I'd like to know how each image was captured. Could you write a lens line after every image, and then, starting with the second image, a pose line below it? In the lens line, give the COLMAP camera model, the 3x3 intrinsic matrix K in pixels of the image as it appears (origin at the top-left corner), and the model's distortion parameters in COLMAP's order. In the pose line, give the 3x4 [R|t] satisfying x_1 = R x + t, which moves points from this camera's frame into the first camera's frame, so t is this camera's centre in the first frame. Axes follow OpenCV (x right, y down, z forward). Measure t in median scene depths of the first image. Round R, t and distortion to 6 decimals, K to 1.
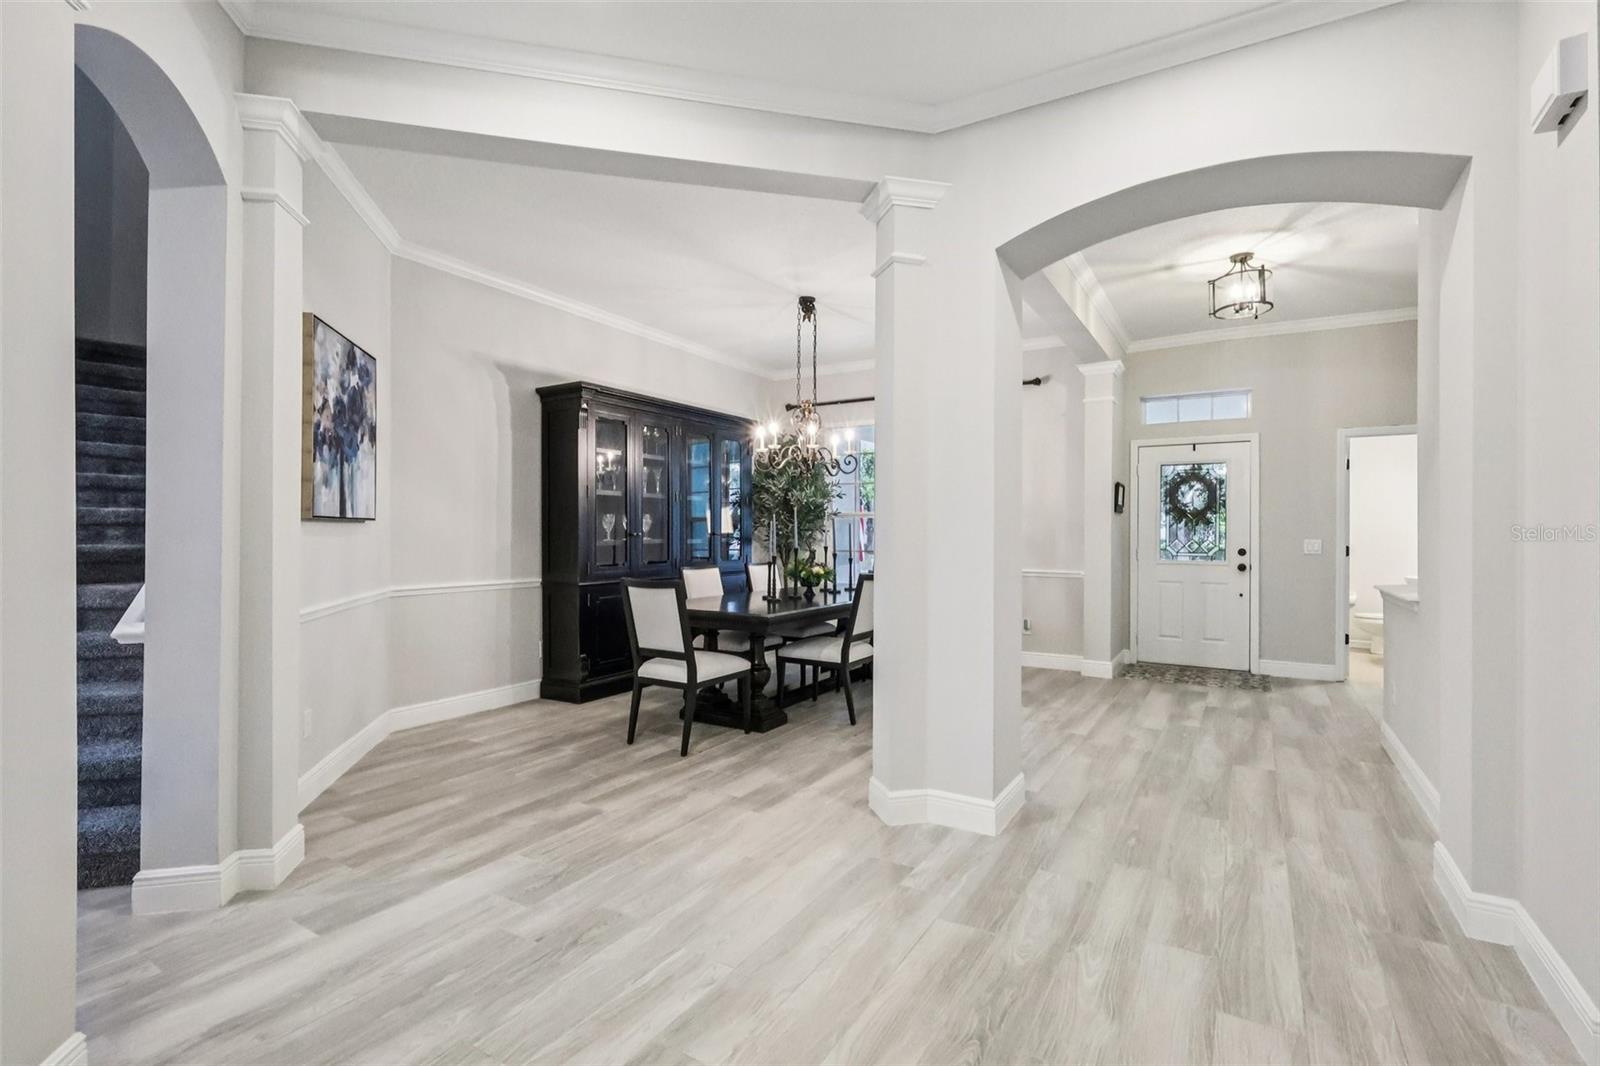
lens RADIAL K [[748.9, 0, 807.3], [0, 748.9, 533.0], [0, 0, 1]] dist [-0.001844, -0.000557]
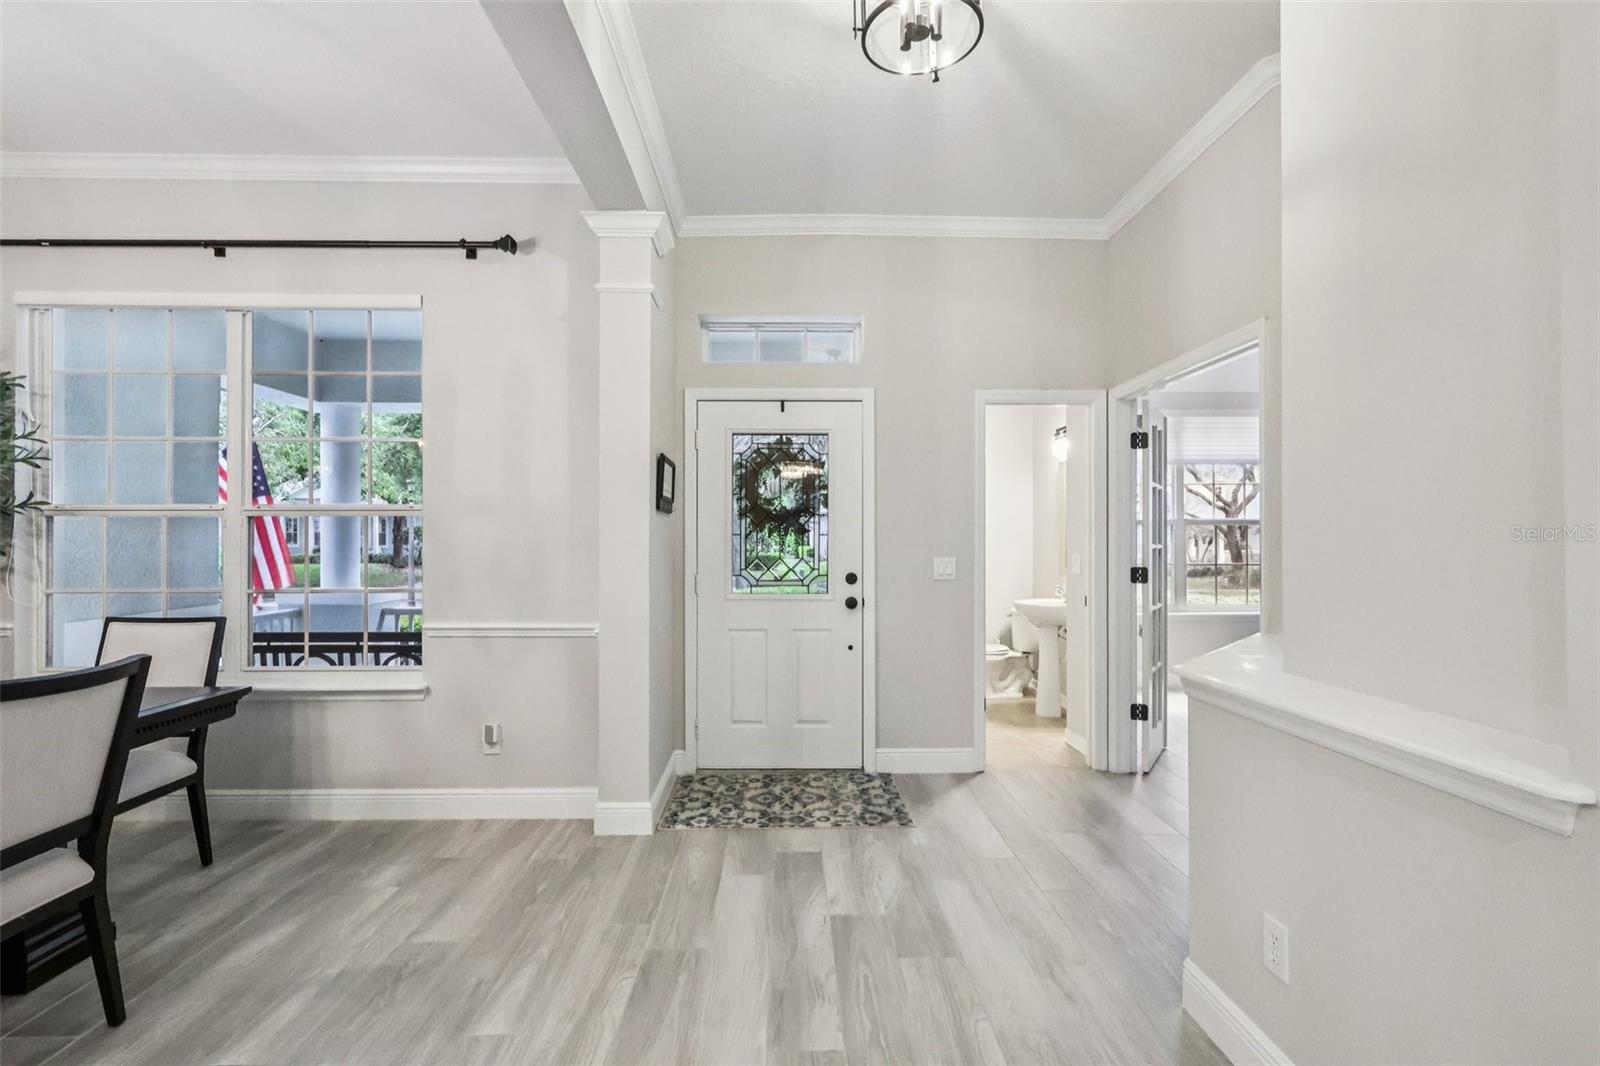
lens RADIAL K [[748.9, 0, 803.8], [0, 748.9, 537.7], [0, 0, 1]] dist [-0.001844, -0.000557]
pose [[0.844158, 0.000421, 0.536094, 0.211191], [0.003867, 0.999969, -0.006875, -0.004016], [-0.536080, 0.007876, 0.844130, 0.489659]]
